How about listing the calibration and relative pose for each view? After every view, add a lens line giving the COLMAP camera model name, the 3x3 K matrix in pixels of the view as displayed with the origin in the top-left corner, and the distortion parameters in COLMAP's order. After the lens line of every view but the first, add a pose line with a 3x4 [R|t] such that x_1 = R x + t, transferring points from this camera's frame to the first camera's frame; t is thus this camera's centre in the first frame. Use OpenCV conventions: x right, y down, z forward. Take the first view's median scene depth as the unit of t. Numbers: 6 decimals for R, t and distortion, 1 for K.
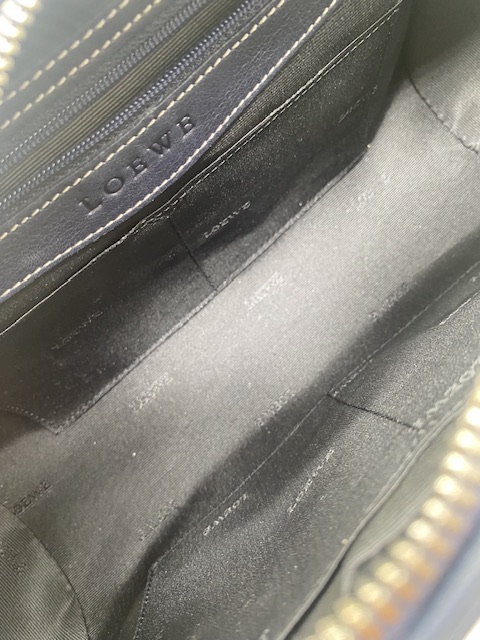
lens RADIAL K [[422.6, 0, 240.0], [0, 422.6, 320.0], [0, 0, 1]] dist [-0.004439, -0.001253]
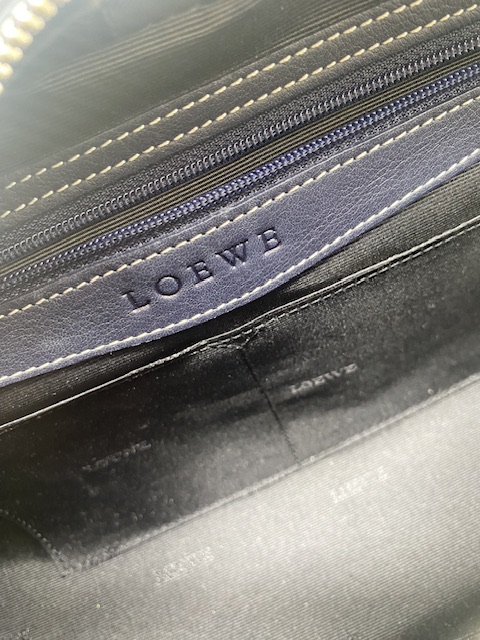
lens RADIAL K [[467.2, 0, 240.0], [0, 467.2, 320.0], [0, 0, 1]] dist [0.009911, -0.004267]
pose [[0.927593, 0.224649, -0.298504, 0.101059], [-0.316964, 0.896166, -0.310516, -0.012498], [0.197752, 0.382648, 0.902483, 0.173589]]
